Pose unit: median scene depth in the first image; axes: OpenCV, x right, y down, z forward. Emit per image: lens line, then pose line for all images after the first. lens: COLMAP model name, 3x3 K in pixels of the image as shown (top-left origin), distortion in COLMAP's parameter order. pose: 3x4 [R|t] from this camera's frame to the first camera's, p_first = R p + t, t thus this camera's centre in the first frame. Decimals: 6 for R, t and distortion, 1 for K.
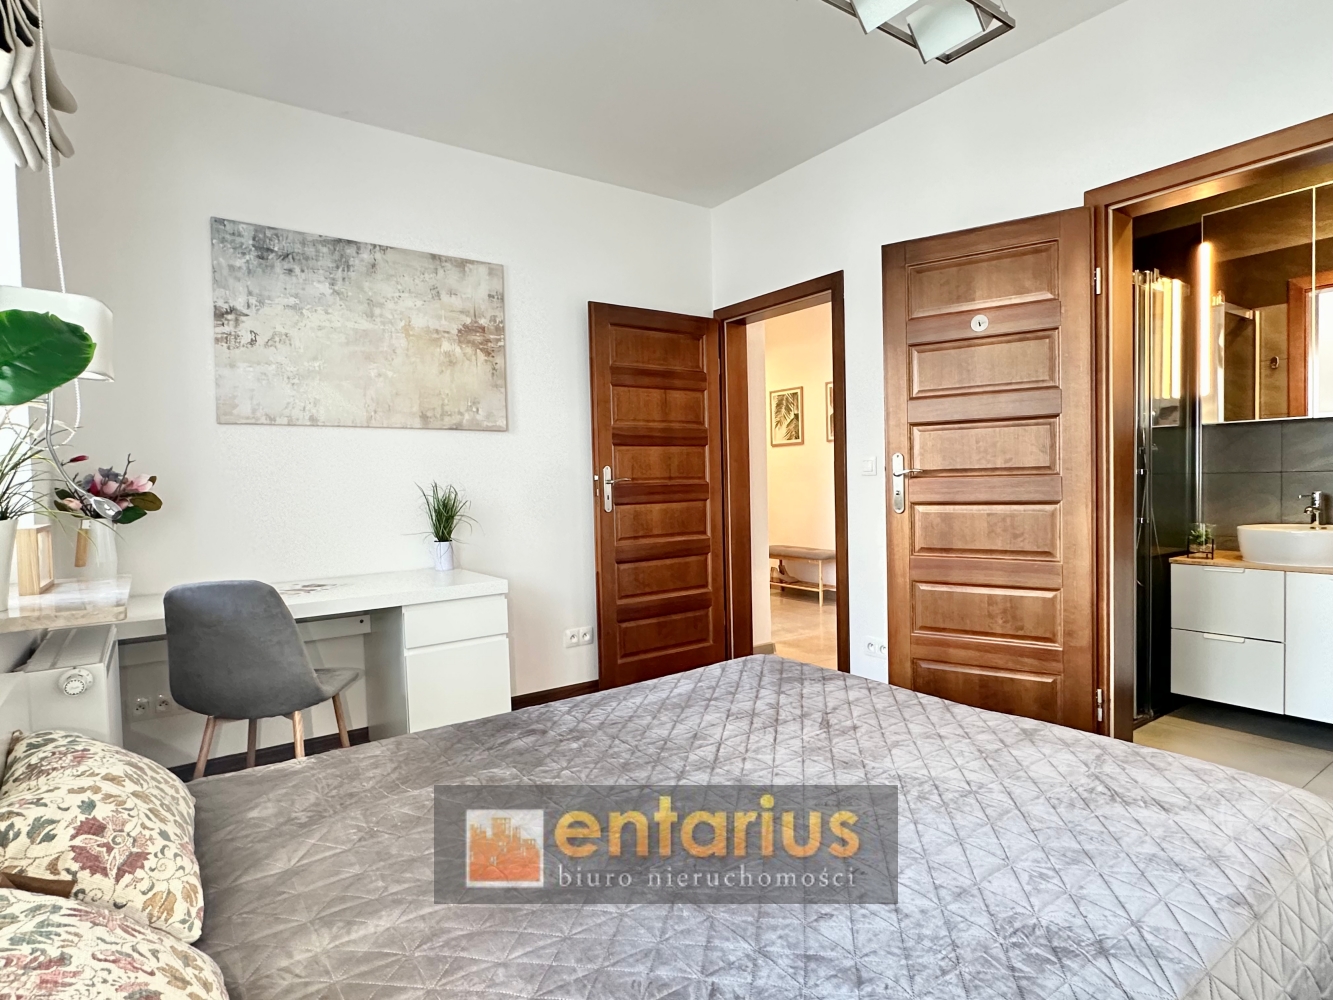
lens RADIAL K [[737.4, 0, 672.6], [0, 737.4, 505.2], [0, 0, 1]] dist [-0.004529, -0.000291]
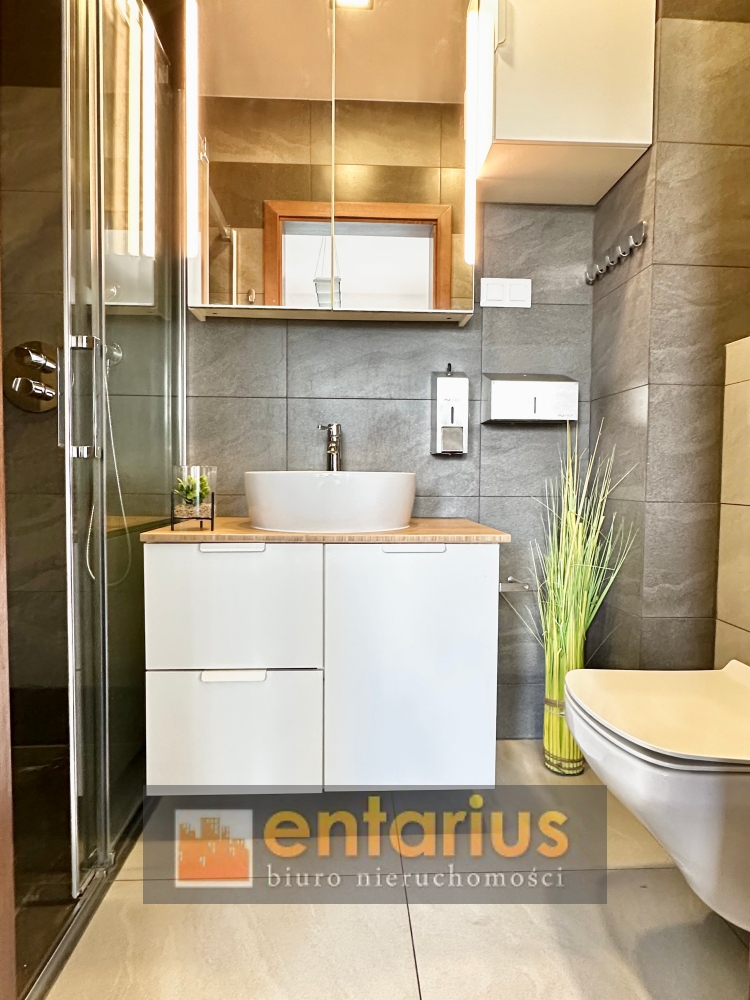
lens RADIAL K [[553.2, 0, 375.3], [0, 553.2, 502.5], [0, 0, 1]] dist [-0.004529, -0.000291]
pose [[0.542987, -0.009914, 0.839683, 0.444340], [0.002769, 0.999946, 0.010015, 0.048011], [-0.839737, -0.003113, 0.542985, 0.658927]]
